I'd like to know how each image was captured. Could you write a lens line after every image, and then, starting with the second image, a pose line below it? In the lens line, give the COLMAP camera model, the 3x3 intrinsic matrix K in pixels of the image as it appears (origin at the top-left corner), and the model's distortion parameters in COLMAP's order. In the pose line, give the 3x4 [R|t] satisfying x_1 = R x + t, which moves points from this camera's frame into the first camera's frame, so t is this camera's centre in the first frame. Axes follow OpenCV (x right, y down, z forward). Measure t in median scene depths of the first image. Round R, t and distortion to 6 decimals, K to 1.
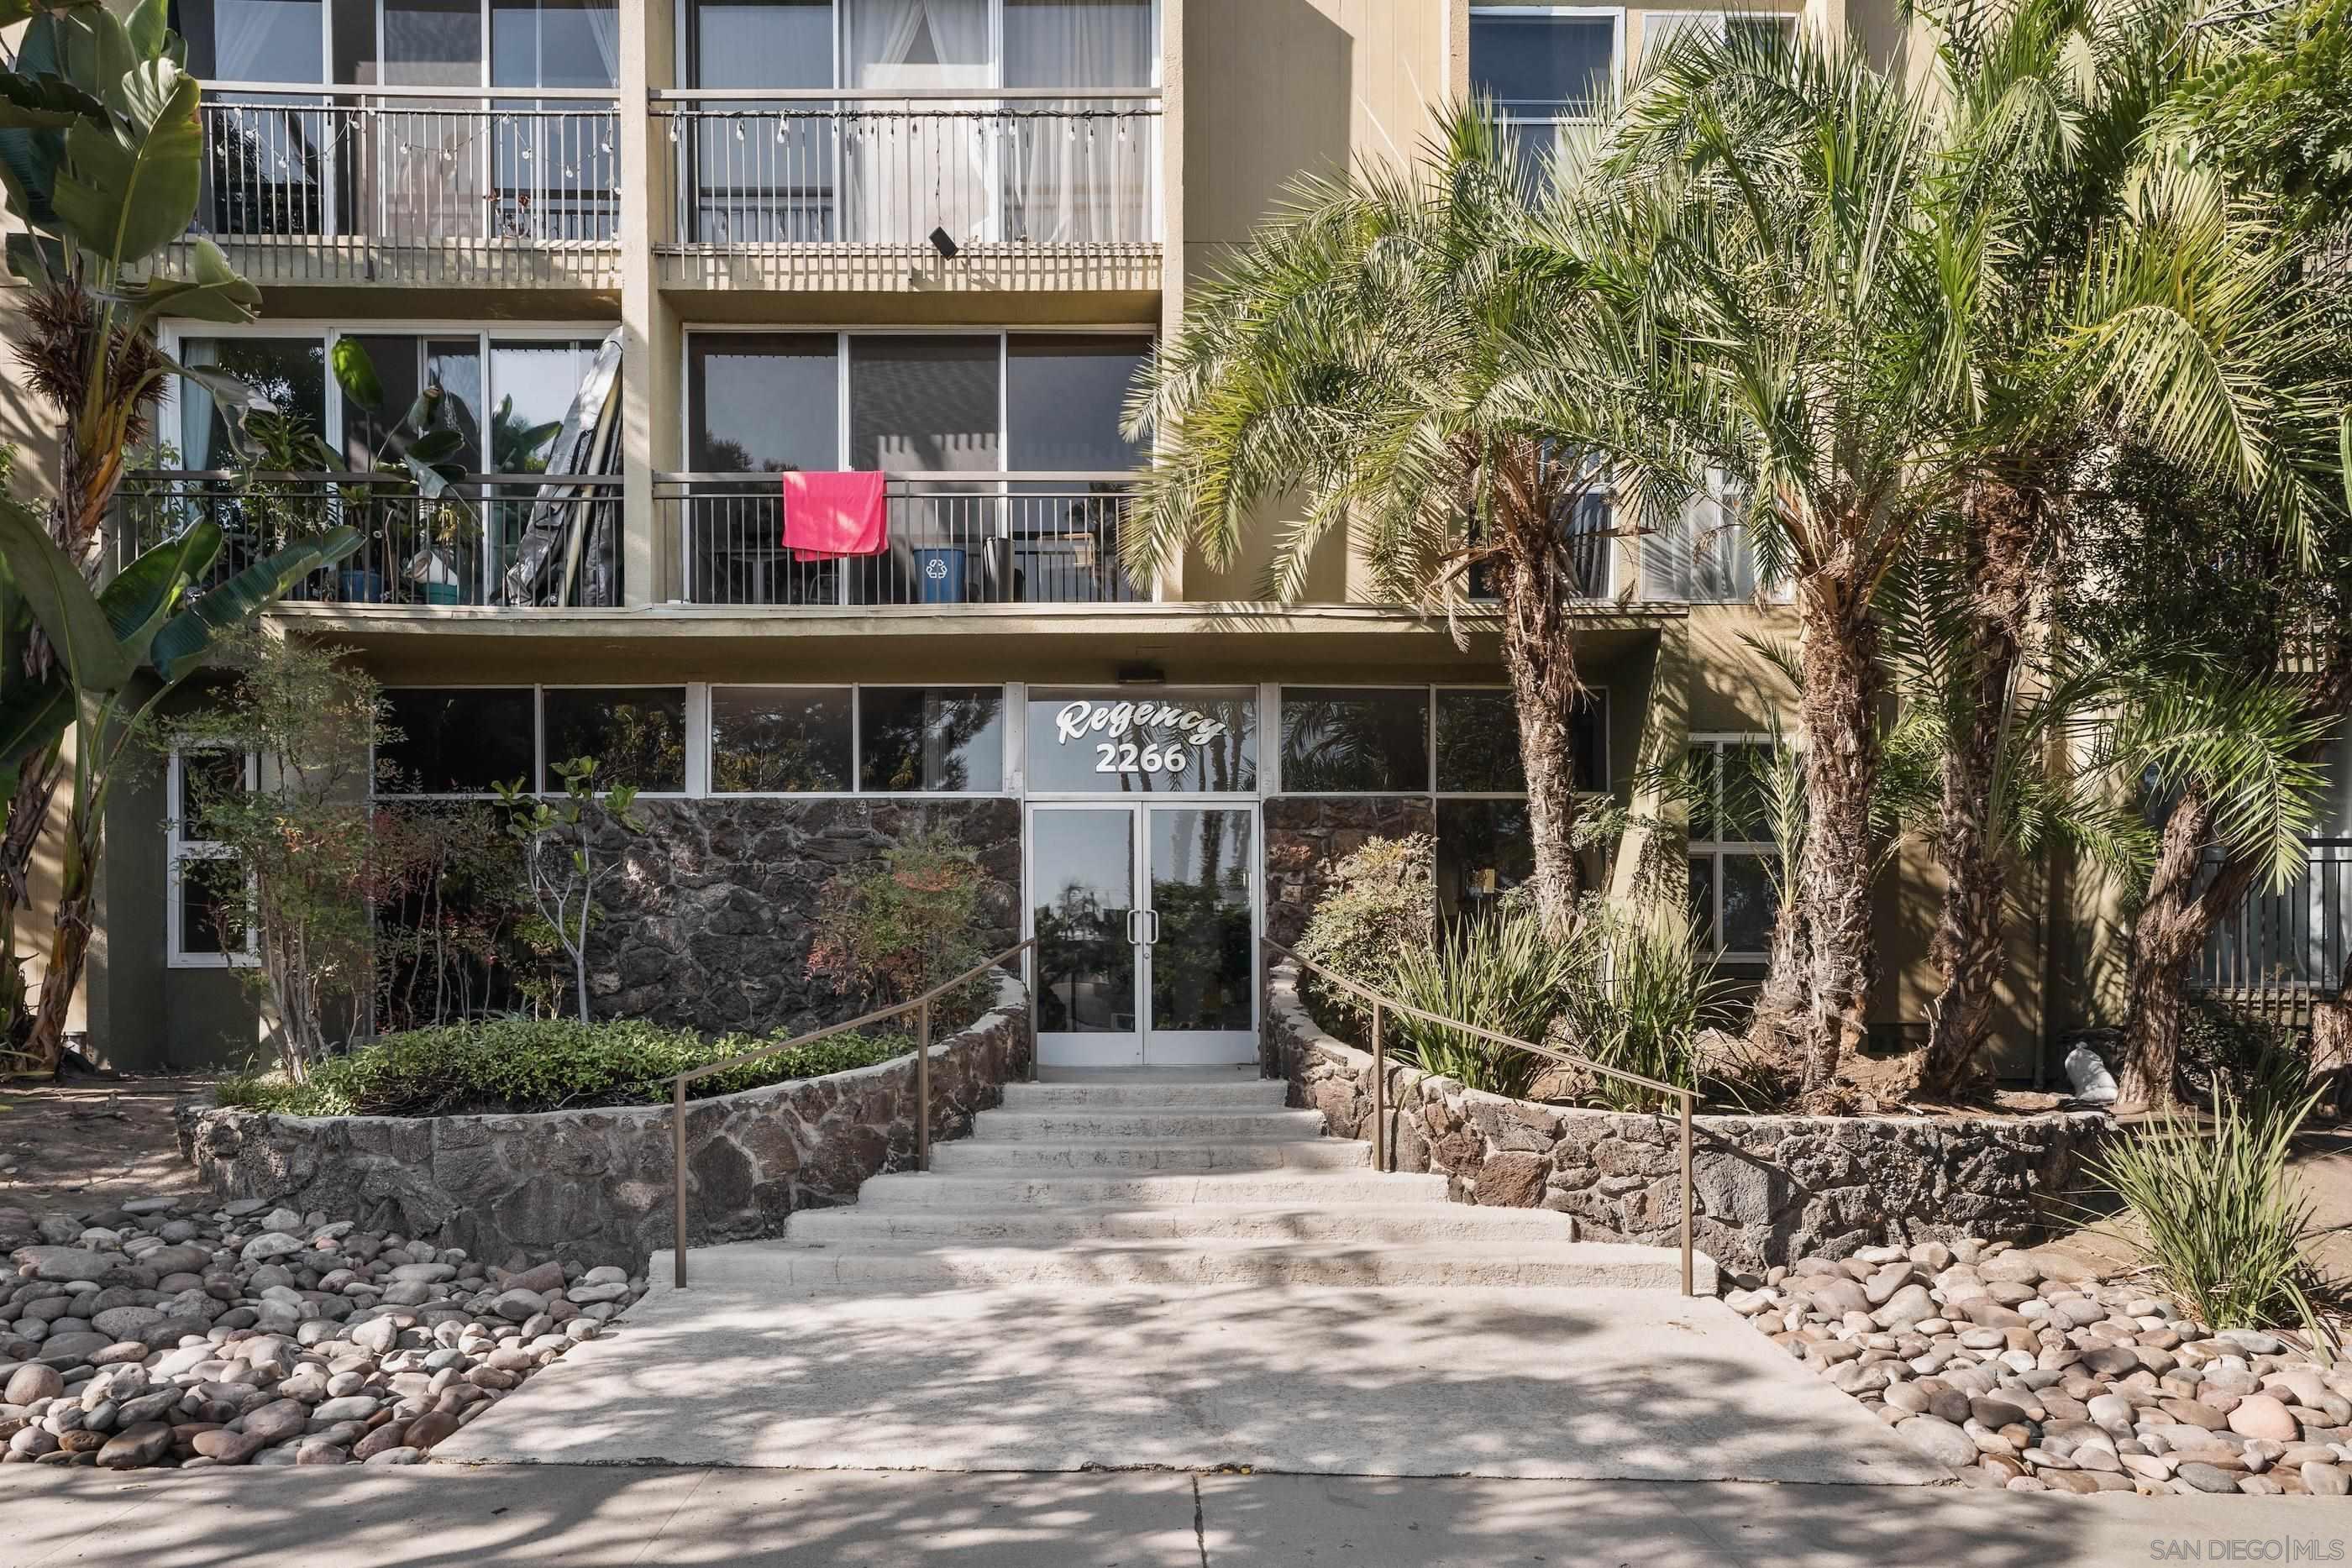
lens RADIAL K [[1328.2, 0, 1128.2], [0, 1328.2, 909.4], [0, 0, 1]] dist [0.007557, 0.007925]
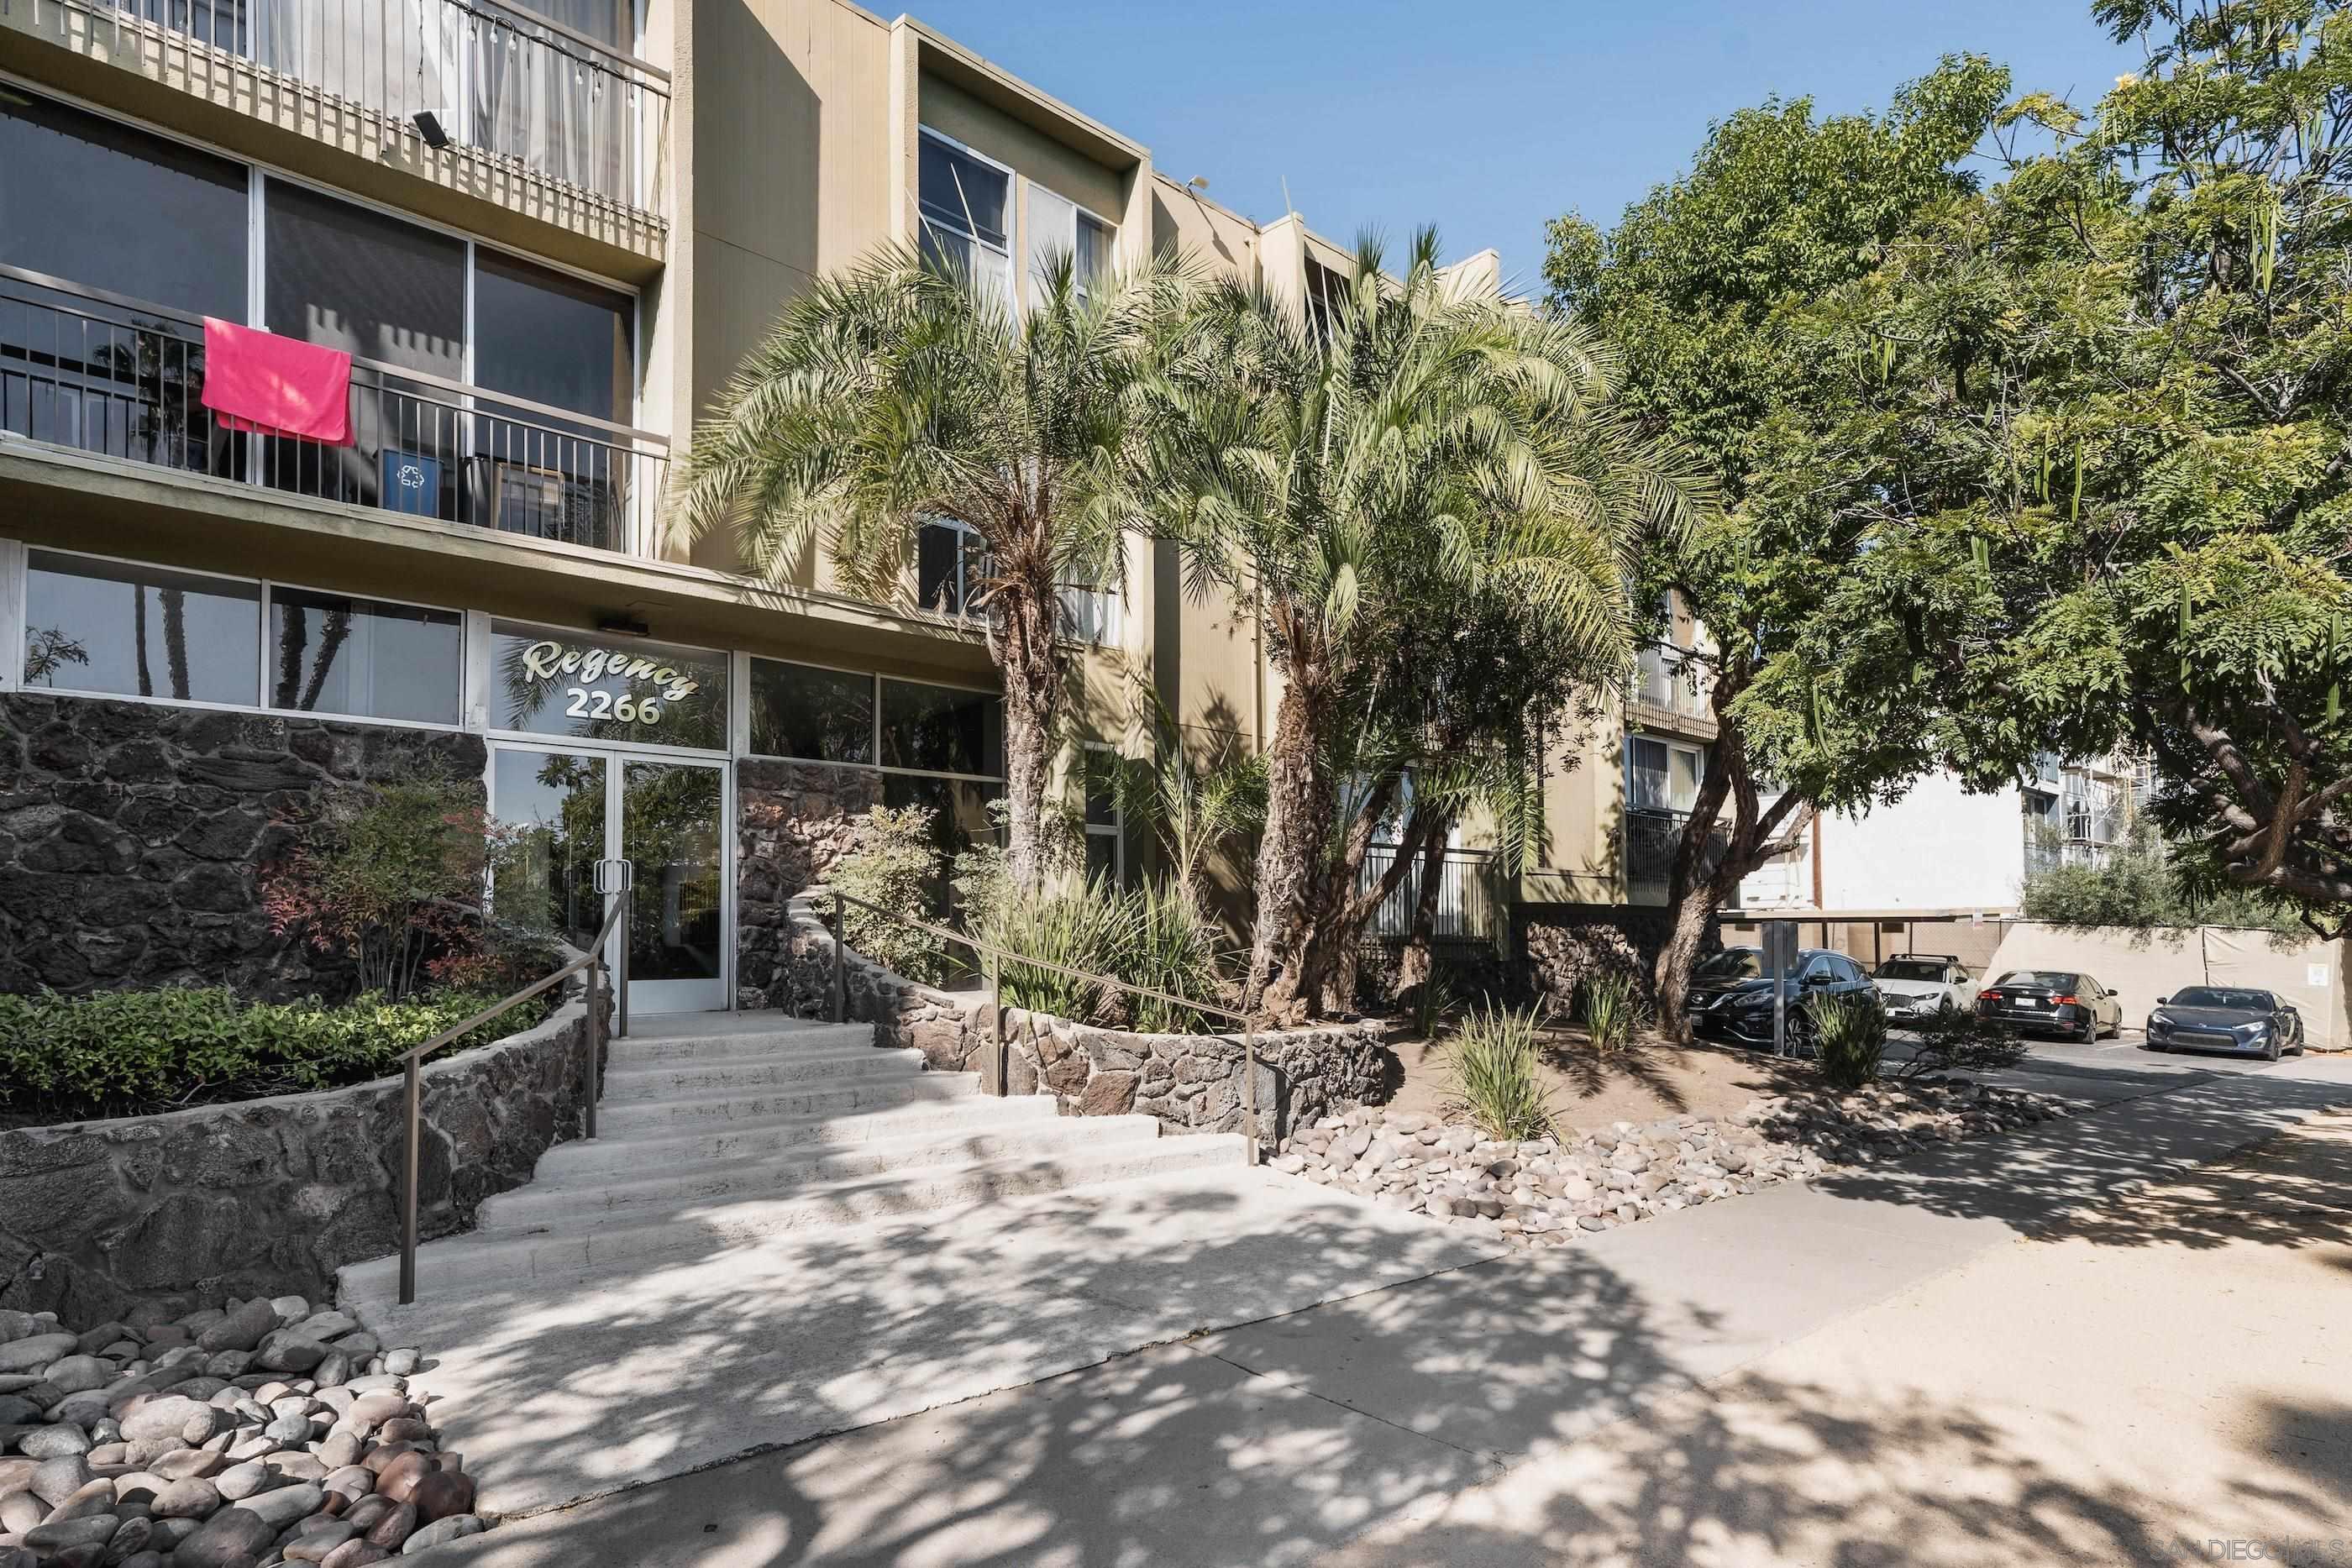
lens RADIAL K [[1188.7, 0, 1175.1], [0, 1188.7, 783.5], [0, 0, 1]] dist [0.020584, 0.004088]
pose [[0.772730, 0.080675, 0.629587, -0.387059], [-0.040864, 0.996155, -0.077493, -0.006669], [-0.633418, 0.034154, 0.773056, 0.064780]]
